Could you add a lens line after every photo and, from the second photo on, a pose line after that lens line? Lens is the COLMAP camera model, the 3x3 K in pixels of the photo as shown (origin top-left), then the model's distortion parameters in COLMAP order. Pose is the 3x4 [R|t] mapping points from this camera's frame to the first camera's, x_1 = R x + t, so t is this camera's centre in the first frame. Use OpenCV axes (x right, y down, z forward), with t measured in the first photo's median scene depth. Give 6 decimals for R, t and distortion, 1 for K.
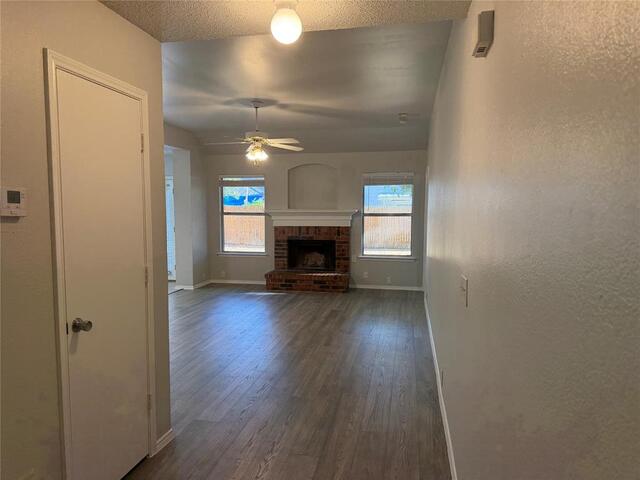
lens RADIAL K [[448.0, 0, 319.5], [0, 448.0, 239.0], [0, 0, 1]] dist [0.025931, -0.032847]
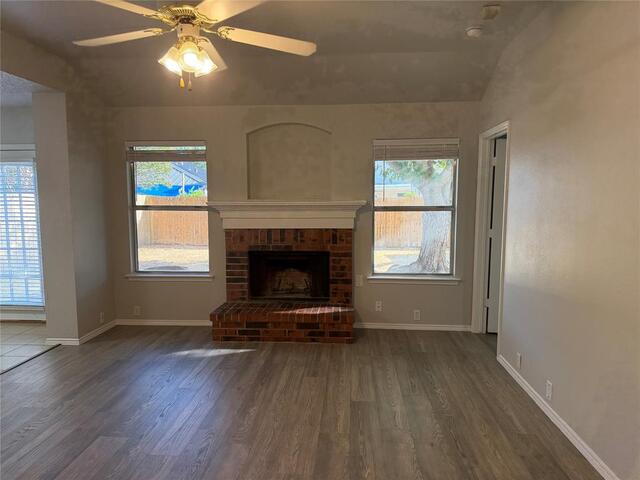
lens RADIAL K [[448.0, 0, 329.5], [0, 448.0, 245.0], [0, 0, 1]] dist [0.025931, -0.032847]
pose [[0.989182, -0.015510, 0.145873, -0.052158], [0.011223, 0.999482, 0.030167, -0.023832], [-0.146265, -0.028203, 0.988843, 0.401174]]
